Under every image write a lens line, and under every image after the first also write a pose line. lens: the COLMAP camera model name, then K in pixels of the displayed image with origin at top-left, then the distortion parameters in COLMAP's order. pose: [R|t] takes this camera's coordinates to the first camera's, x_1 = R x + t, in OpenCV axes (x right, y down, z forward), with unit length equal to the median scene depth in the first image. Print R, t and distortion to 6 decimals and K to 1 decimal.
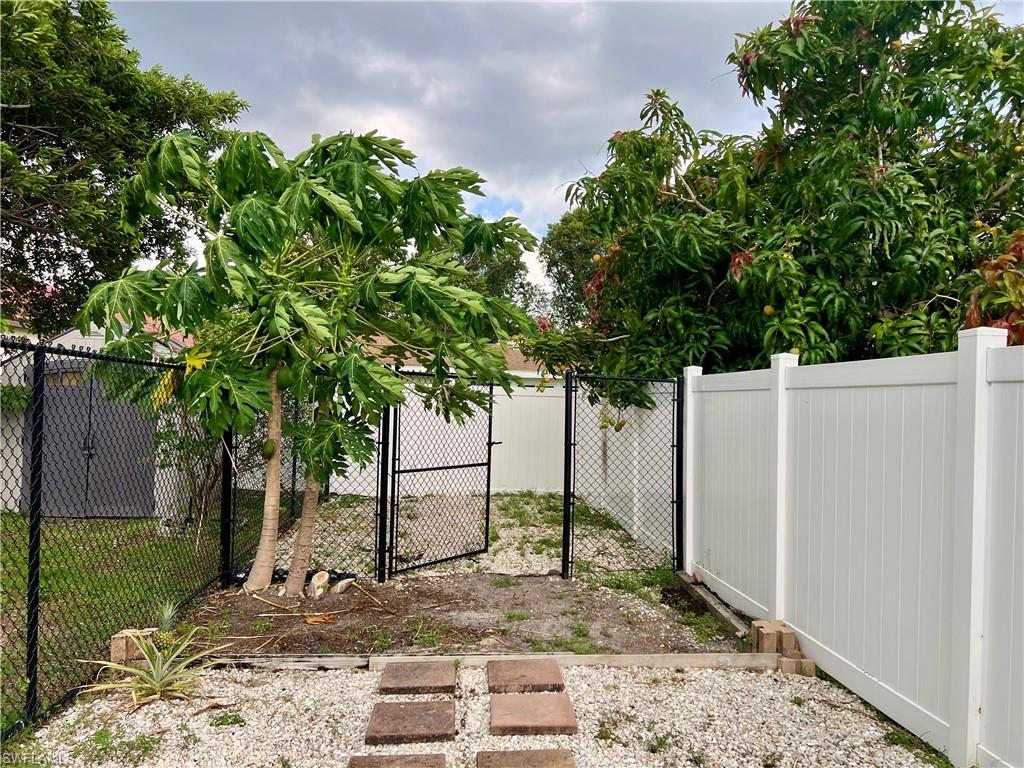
lens RADIAL K [[762.3, 0, 514.0], [0, 762.3, 389.3], [0, 0, 1]] dist [0.002697, 0.004486]
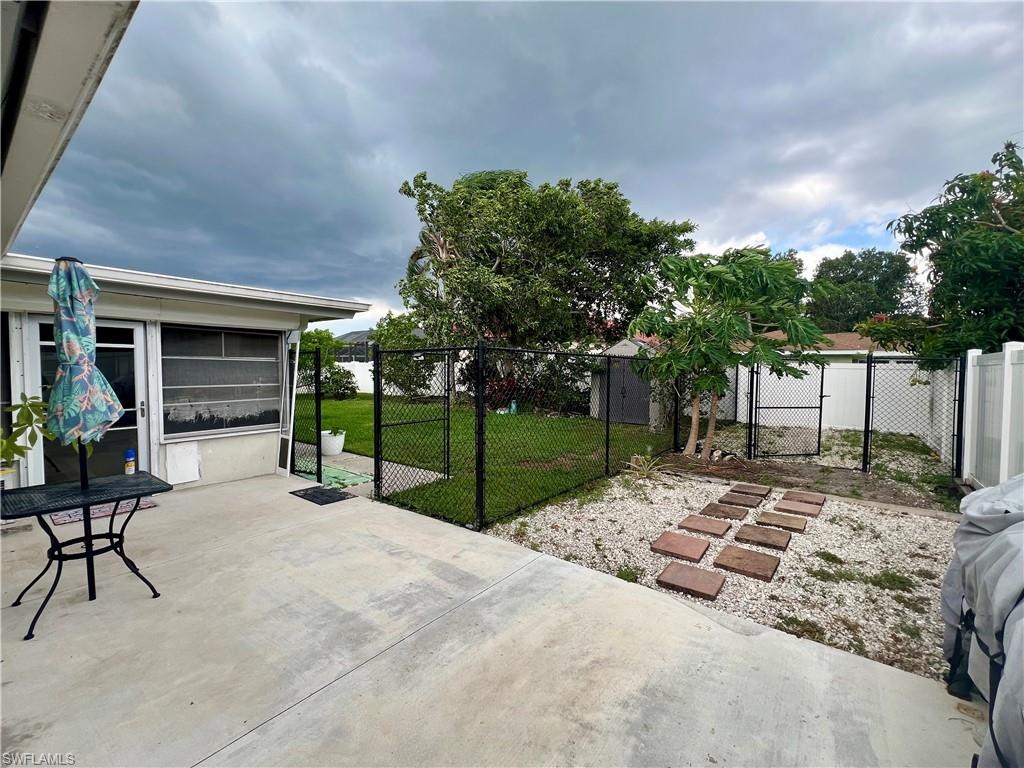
lens RADIAL K [[436.1, 0, 513.4], [0, 436.1, 387.5], [0, 0, 1]] dist [-0.001999, -0.000020]
pose [[0.726677, 0.014632, -0.686823, 0.182608], [0.013010, 0.999301, 0.035054, 0.004627], [0.686856, -0.034408, 0.725979, -0.321721]]
